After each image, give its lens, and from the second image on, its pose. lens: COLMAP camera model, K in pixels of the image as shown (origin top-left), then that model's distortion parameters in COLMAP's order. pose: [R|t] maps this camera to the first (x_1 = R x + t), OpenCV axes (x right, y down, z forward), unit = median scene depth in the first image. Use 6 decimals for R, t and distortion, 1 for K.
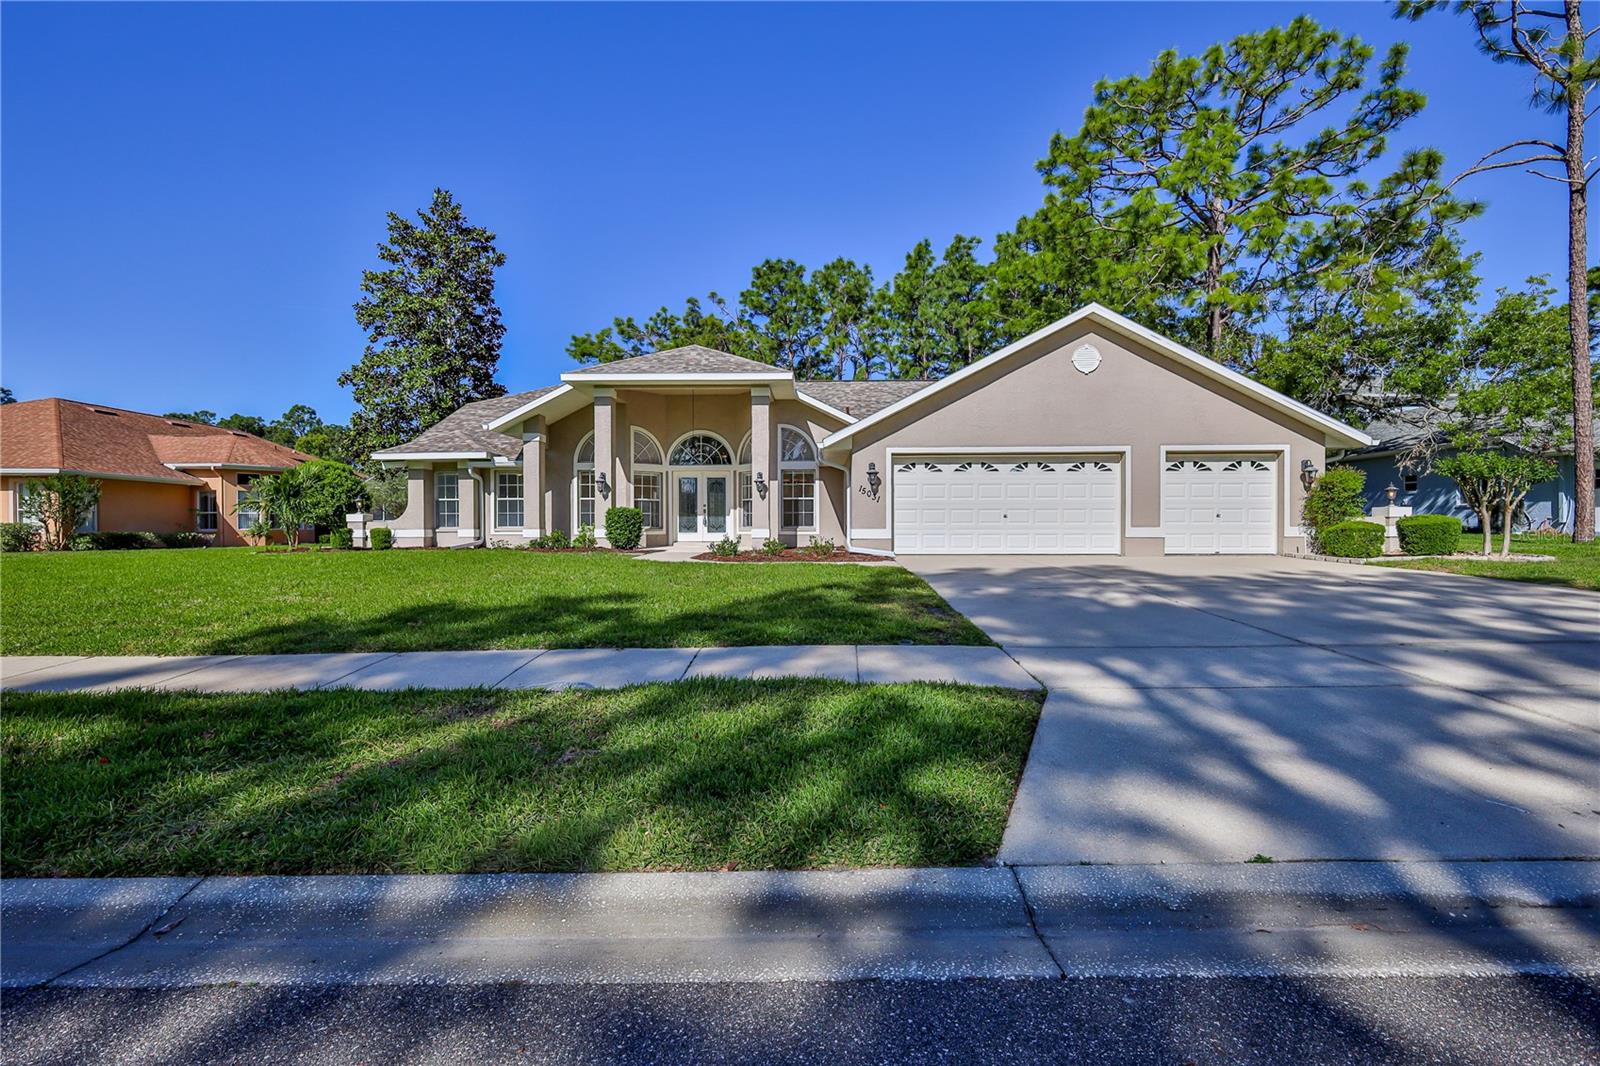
lens RADIAL K [[690.0, 0, 796.3], [0, 690.0, 529.6], [0, 0, 1]] dist [0.002000, 0.000332]
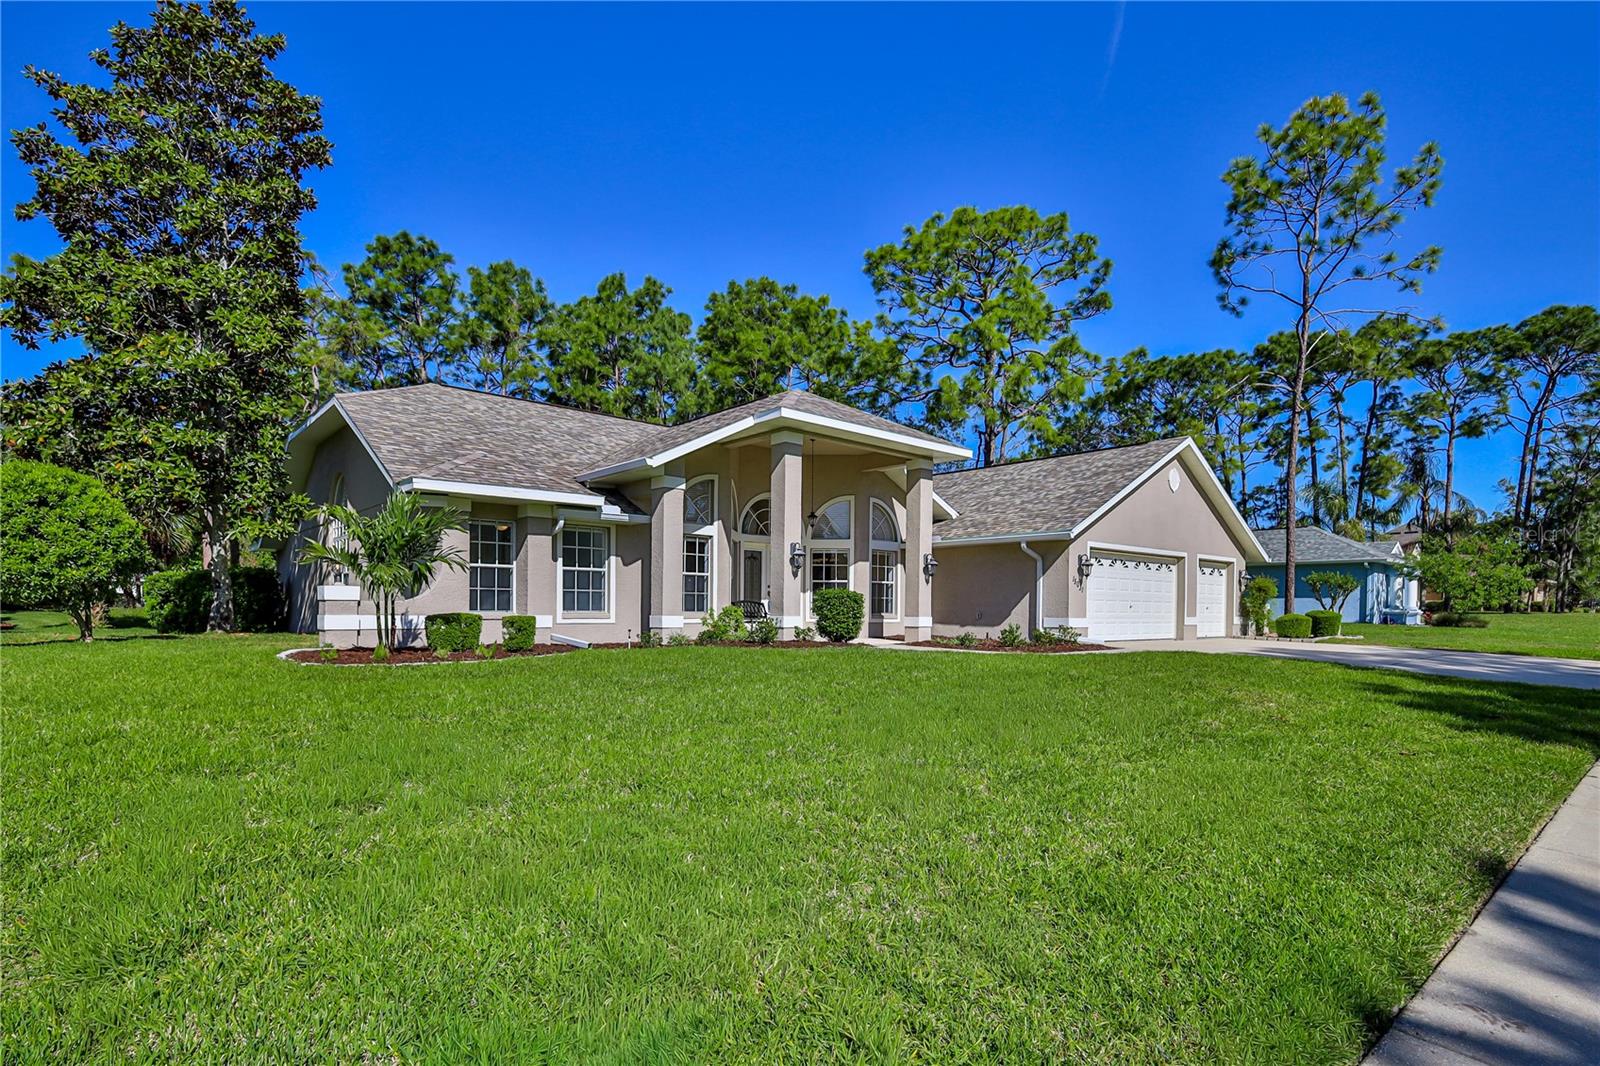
lens RADIAL K [[798.1, 0, 803.8], [0, 798.1, 610.9], [0, 0, 1]] dist [-0.002897, -0.000264]
pose [[0.736986, 0.007037, 0.675871, -0.851115], [-0.007021, 0.999972, -0.002756, -0.004842], [-0.675871, -0.002714, 0.737015, 0.335539]]
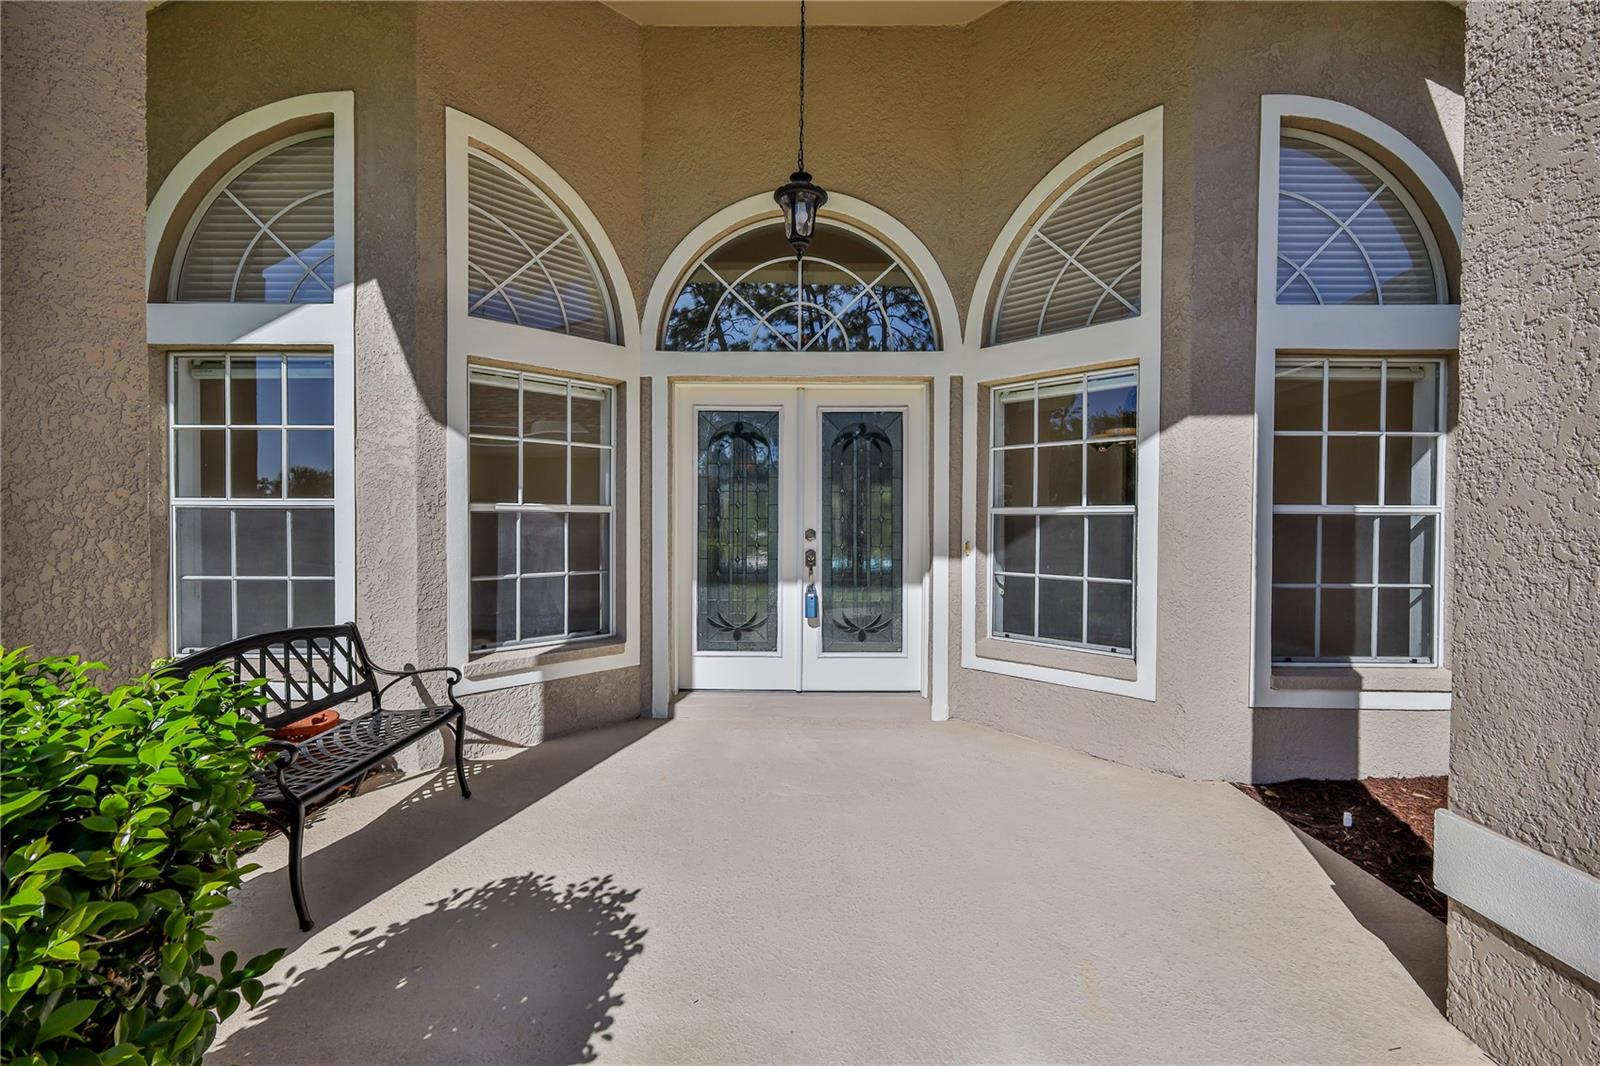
lens RADIAL K [[690.0, 0, 796.3], [0, 690.0, 529.6], [0, 0, 1]] dist [0.002000, 0.000332]
pose [[0.999962, 0.008311, 0.002522, -0.161200], [-0.008306, 0.999963, -0.002080, -0.042673], [-0.002539, 0.002059, 0.999995, 0.900760]]
